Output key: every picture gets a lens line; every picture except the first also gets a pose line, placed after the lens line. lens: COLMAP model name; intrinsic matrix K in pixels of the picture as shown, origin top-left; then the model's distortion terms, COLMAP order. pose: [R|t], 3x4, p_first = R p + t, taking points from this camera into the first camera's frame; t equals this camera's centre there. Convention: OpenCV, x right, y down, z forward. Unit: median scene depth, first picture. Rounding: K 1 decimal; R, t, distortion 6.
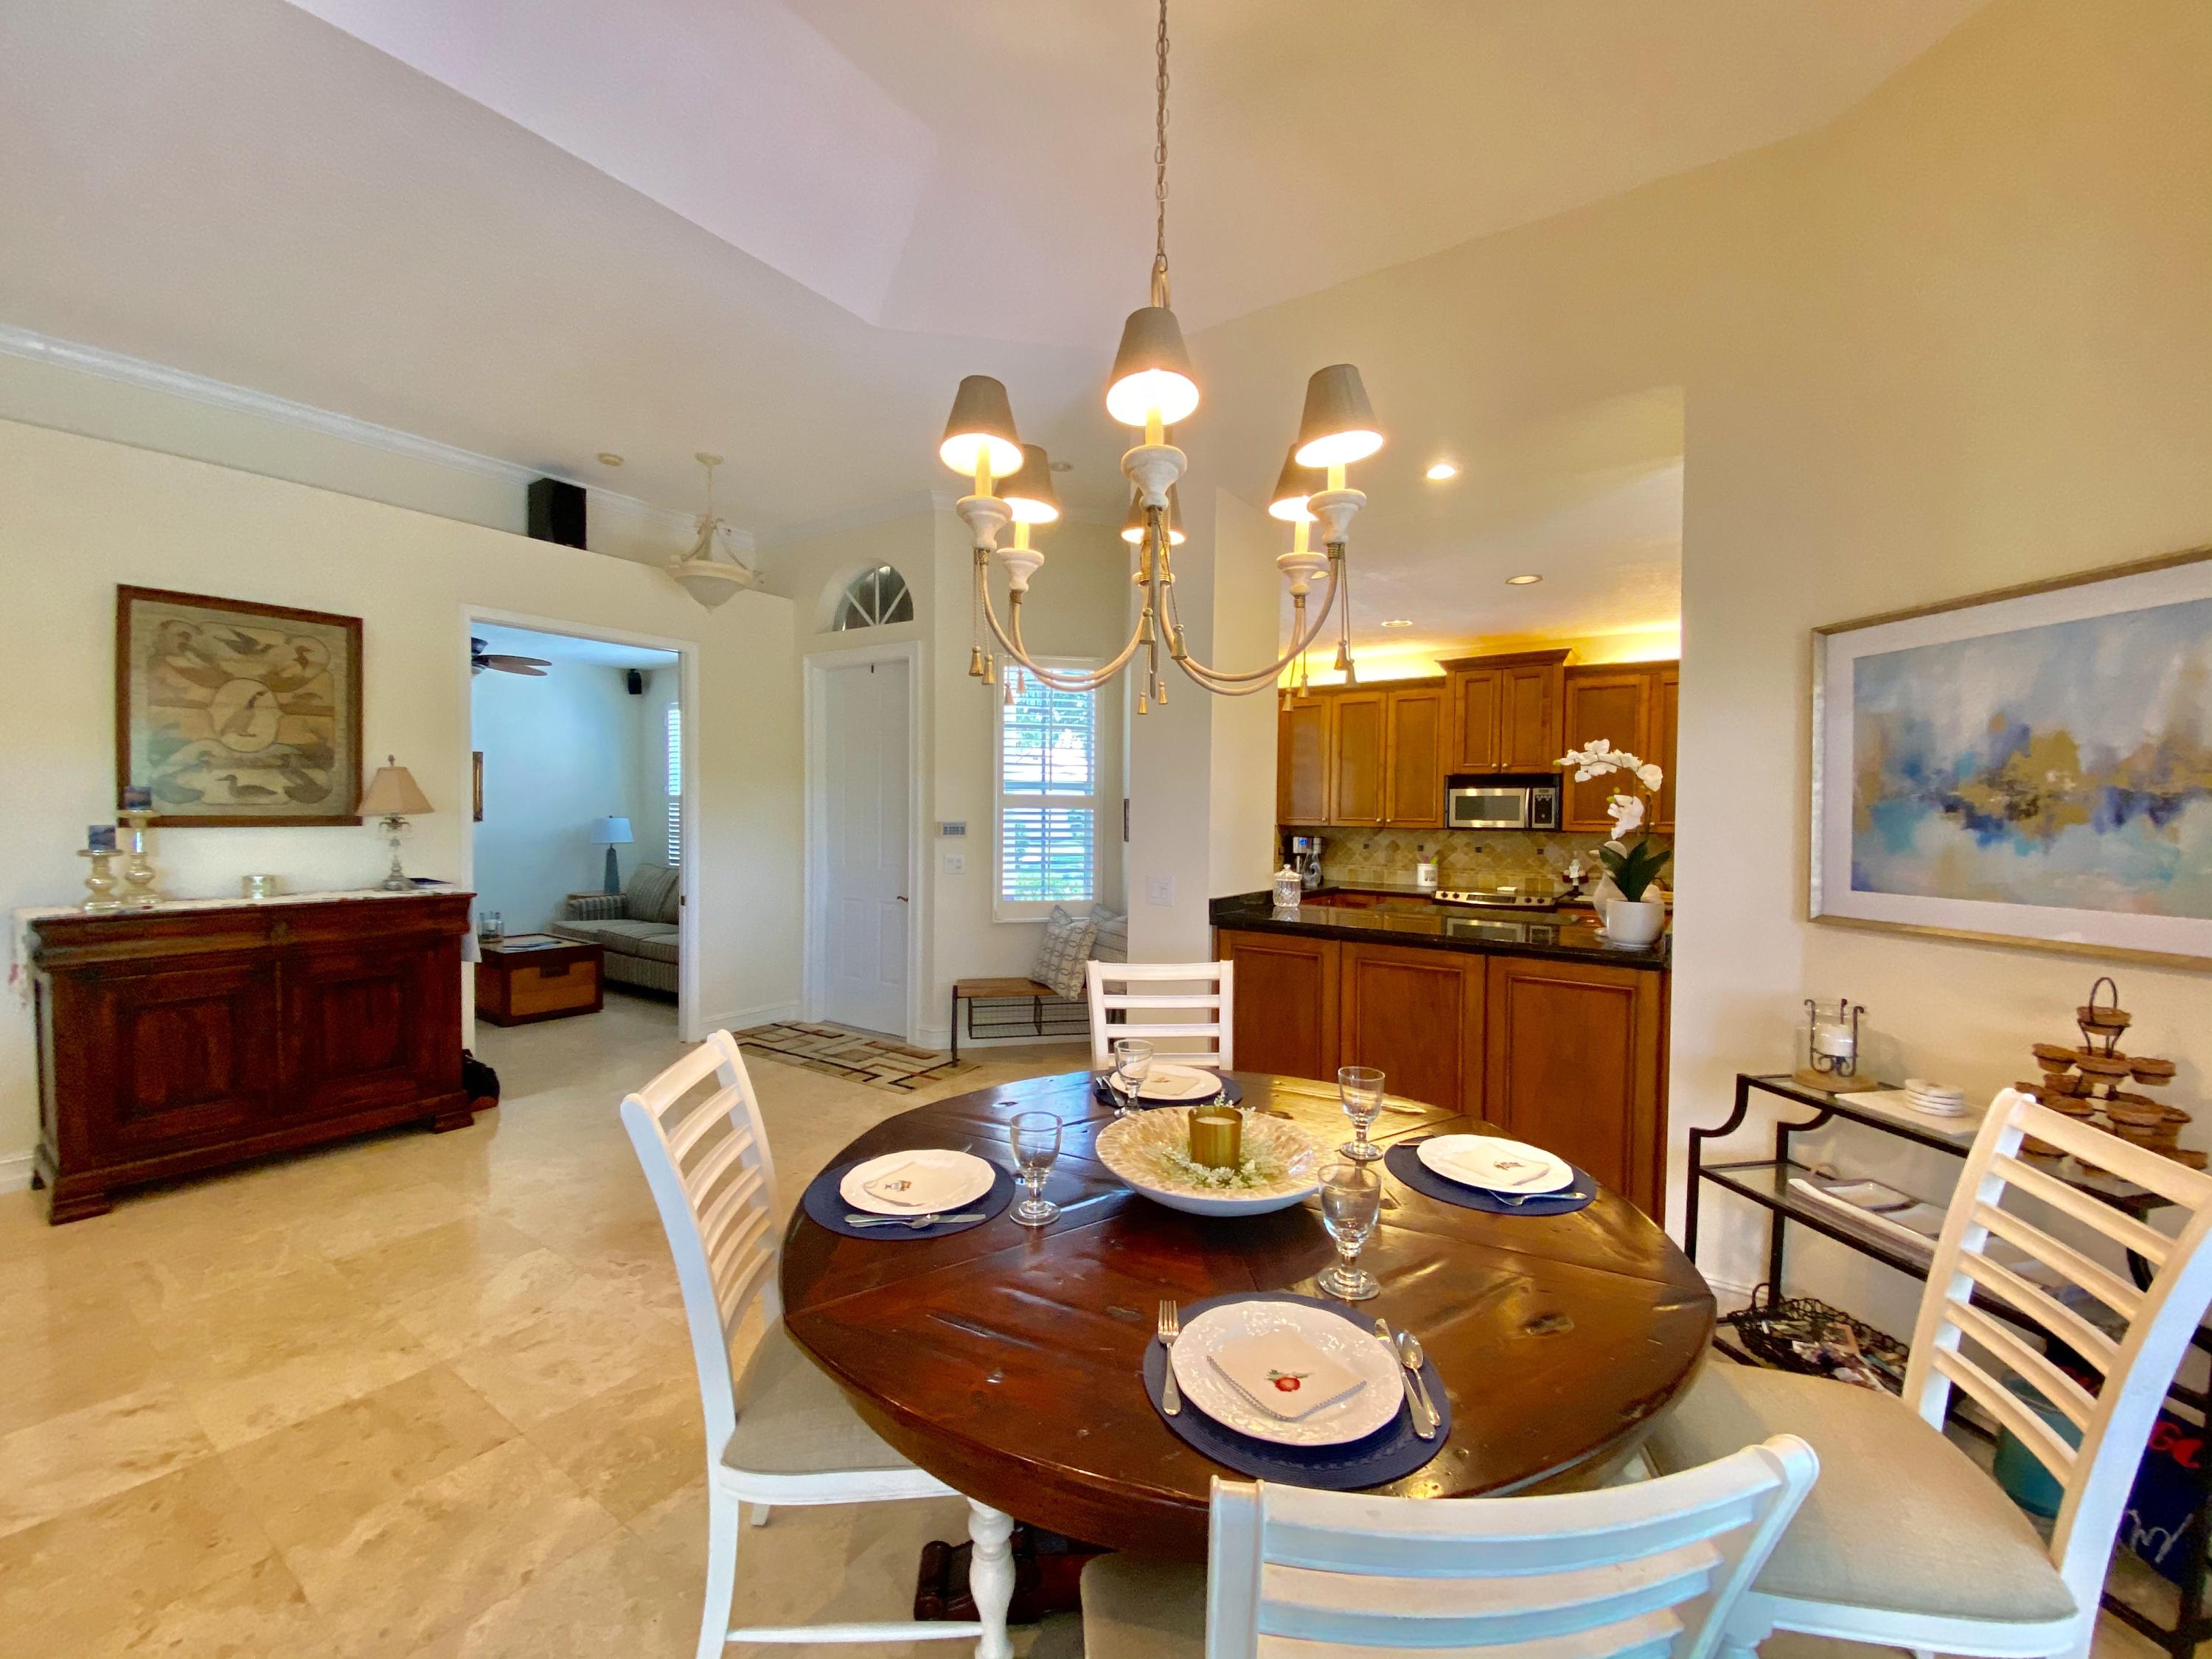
lens RADIAL K [[898.9, 0, 1084.0], [0, 898.9, 828.2], [0, 0, 1]] dist [0.027743, -0.026478]
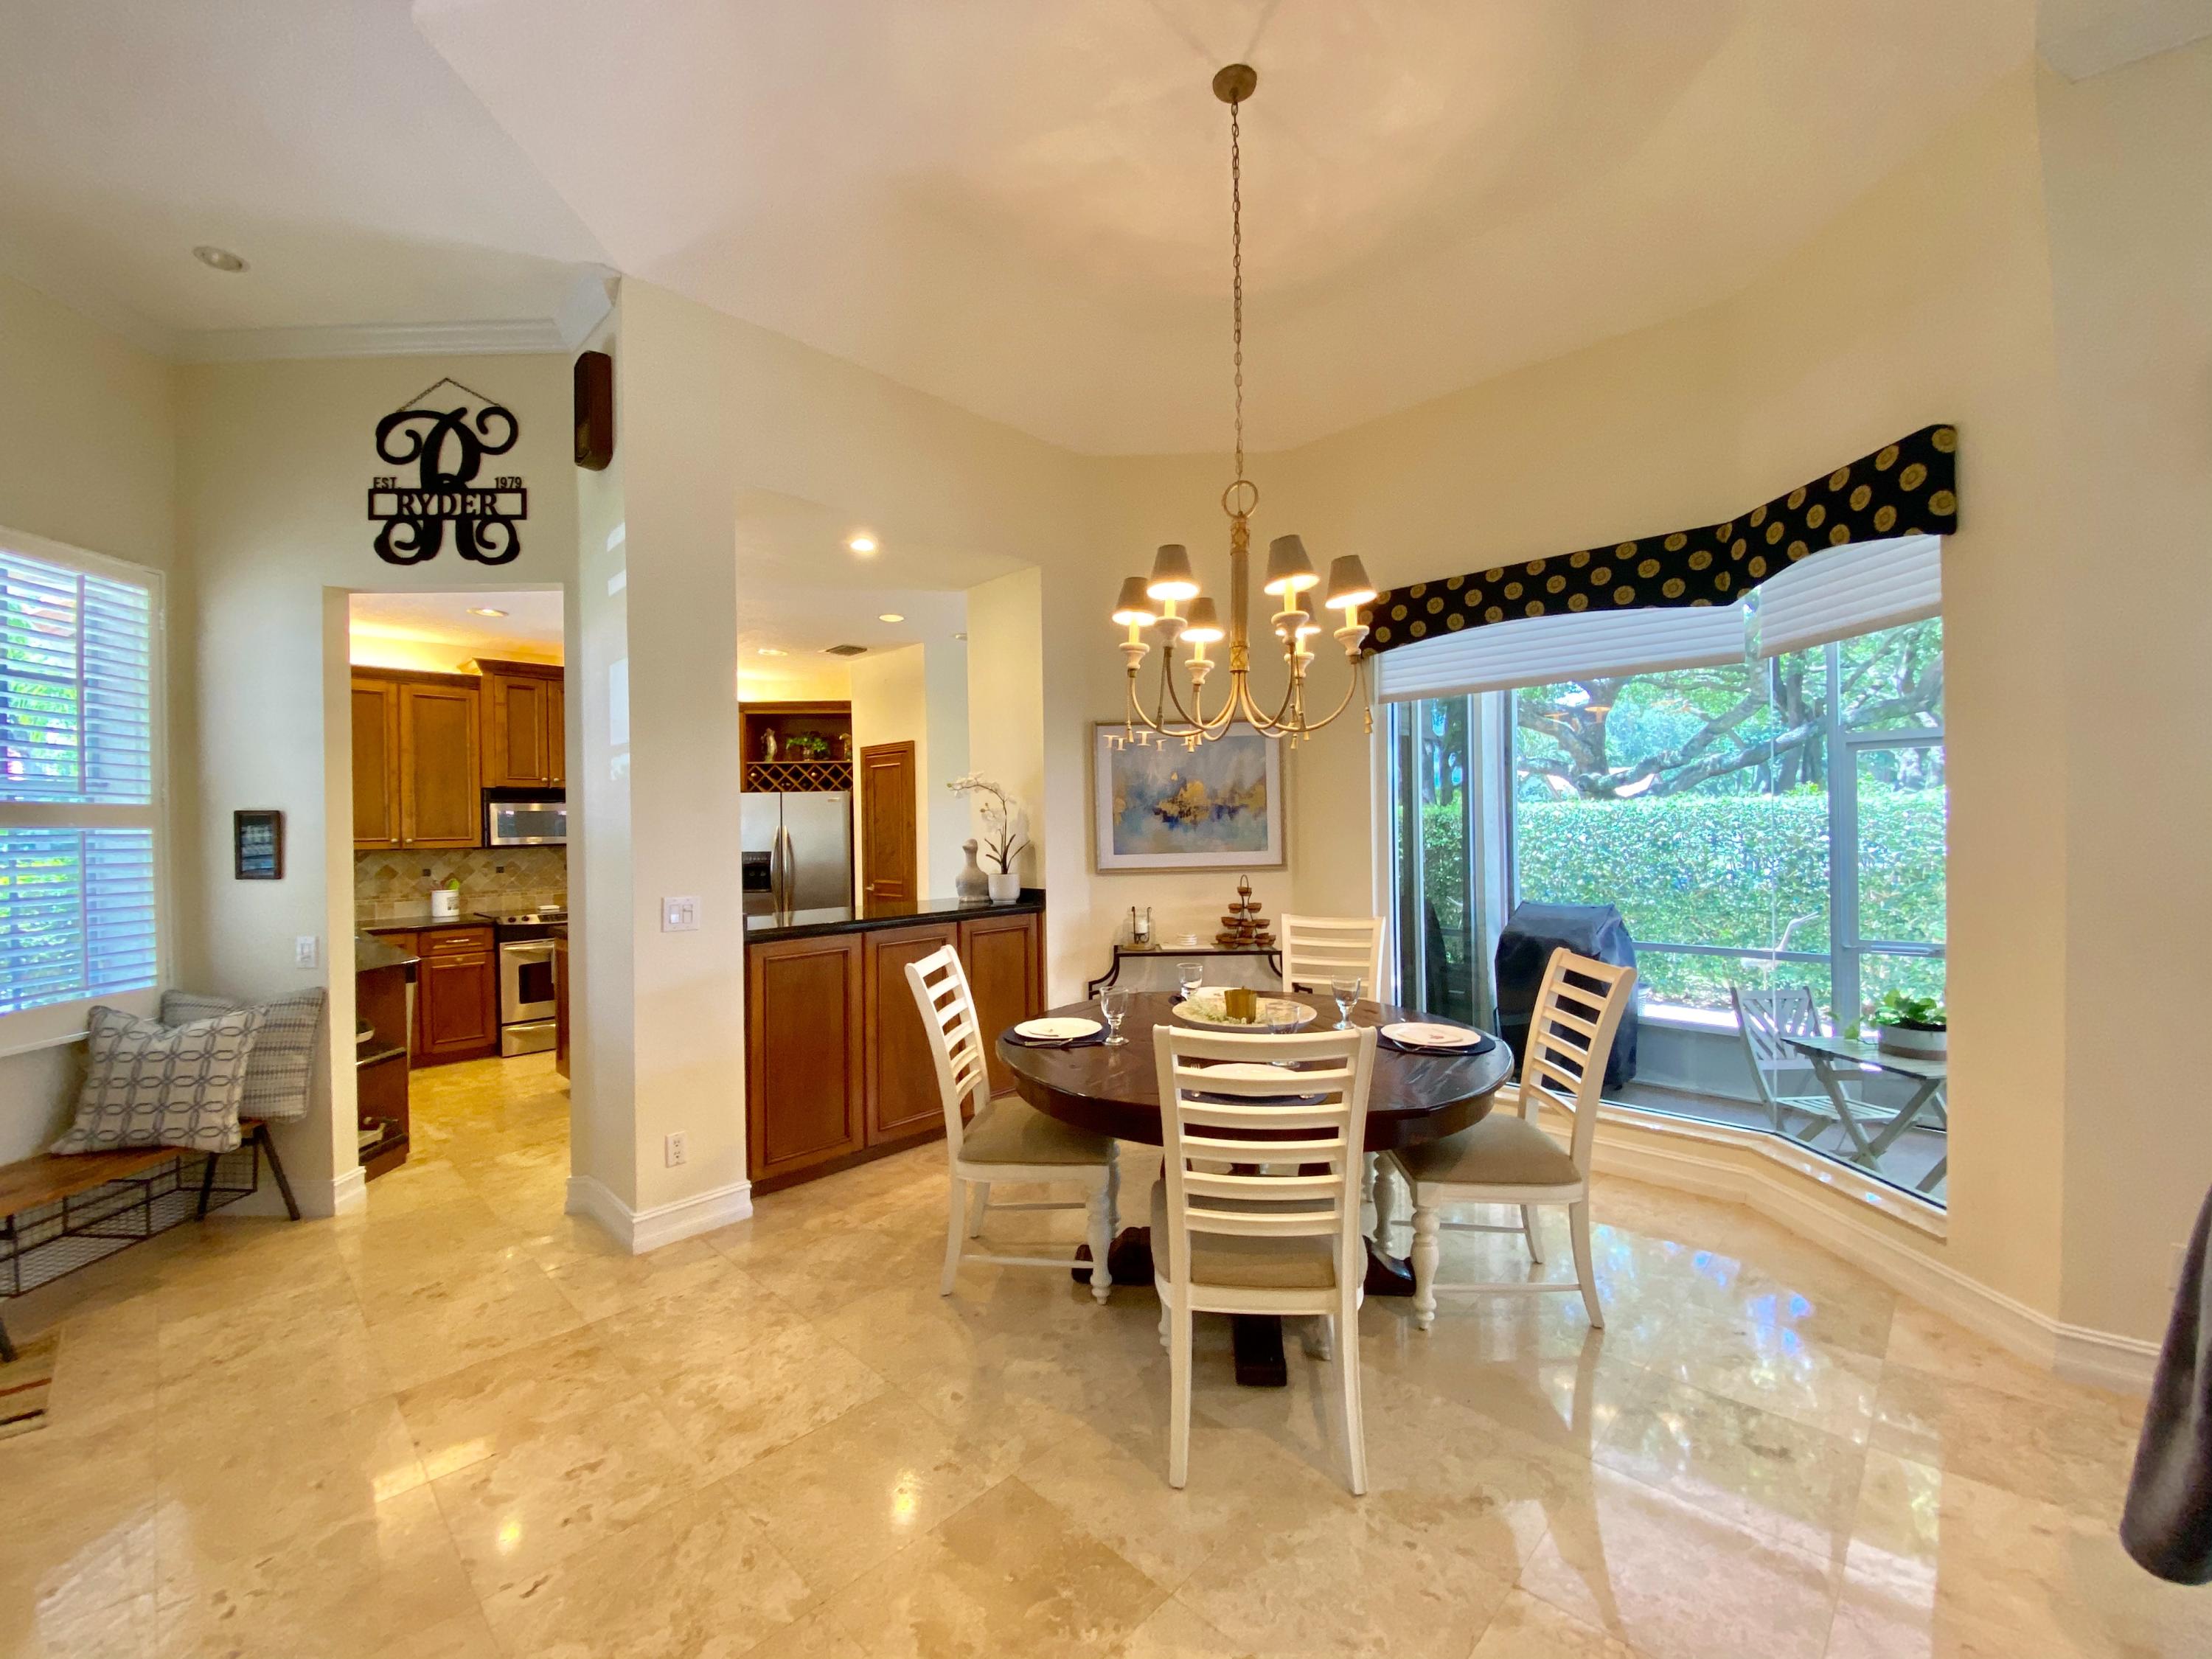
lens RADIAL K [[907.7, 0, 1094.5], [0, 907.7, 827.1], [0, 0, 1]] dist [0.012311, -0.019797]
pose [[0.150324, -0.012022, 0.988564, -1.107593], [0.038102, 0.999254, 0.006358, -0.006648], [-0.987902, 0.036710, 0.150670, 0.731725]]
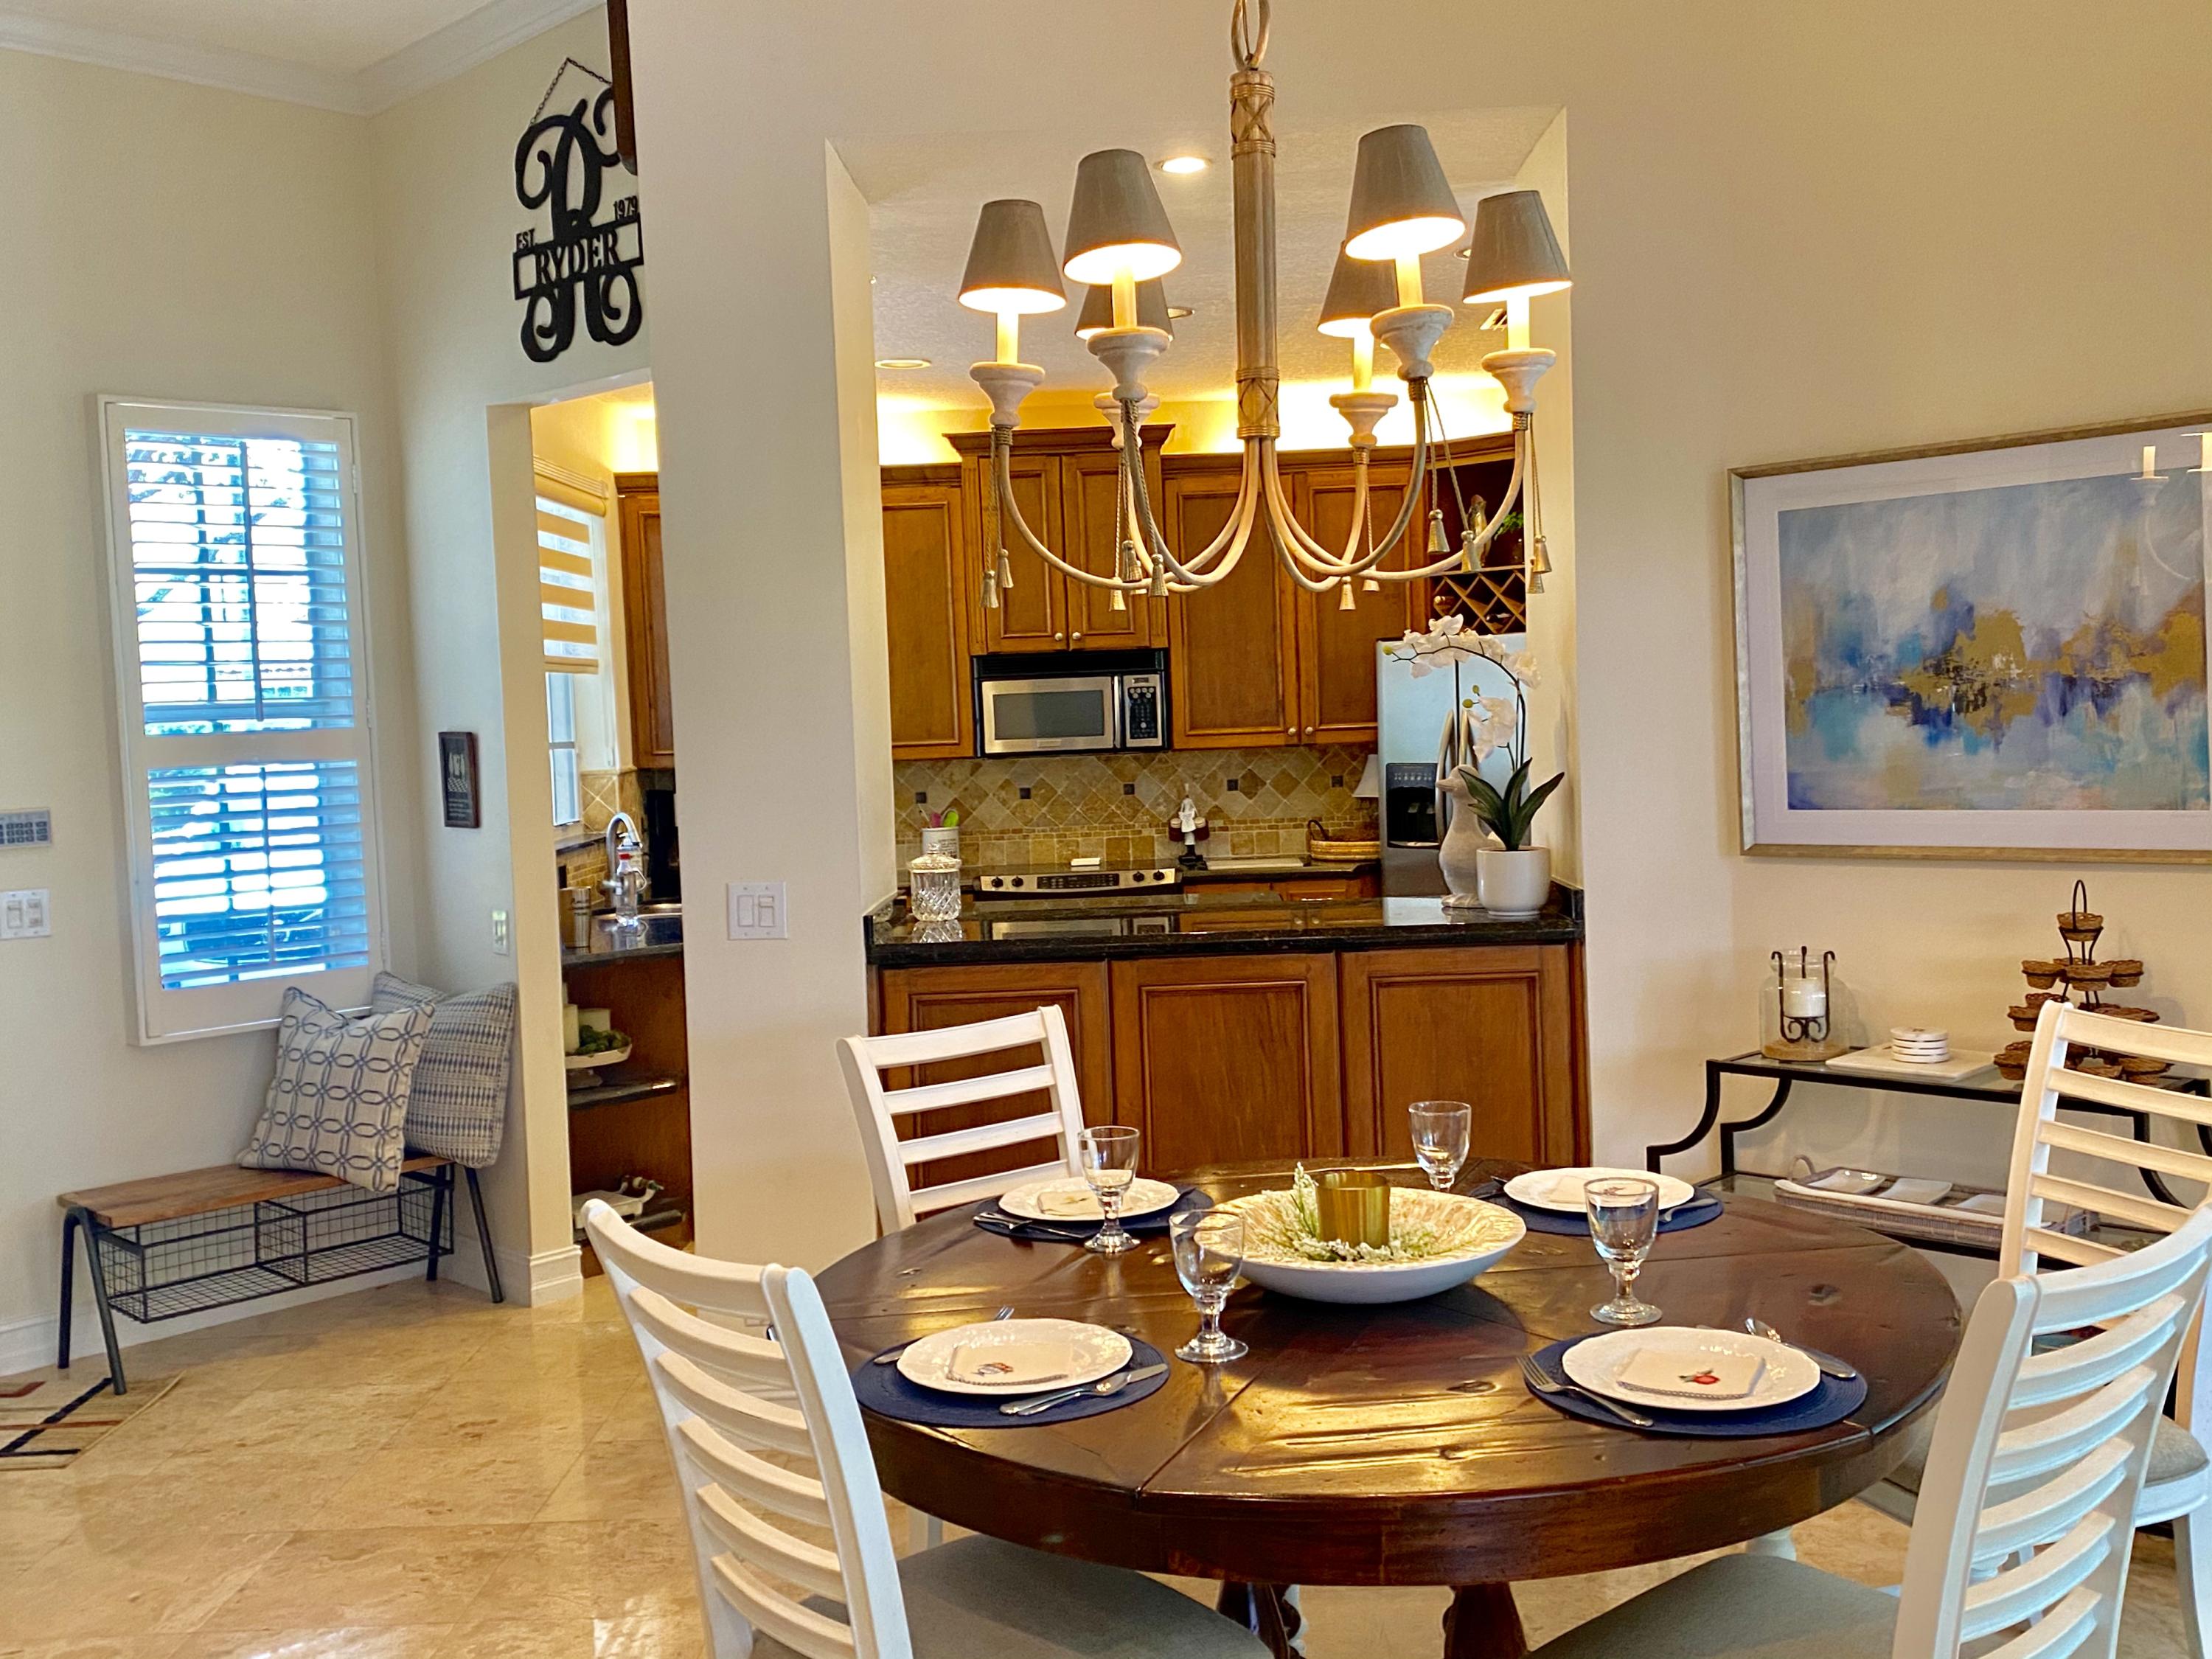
lens RADIAL K [[2144.1, 0, 1134.7], [0, 2144.1, 817.9], [0, 0, 1]] dist [-0.004595, -0.029192]
pose [[0.813859, -0.073898, 0.576345, -0.674180], [0.059130, 0.997264, 0.044370, -0.039311], [-0.578046, -0.002031, 0.816001, -0.183037]]
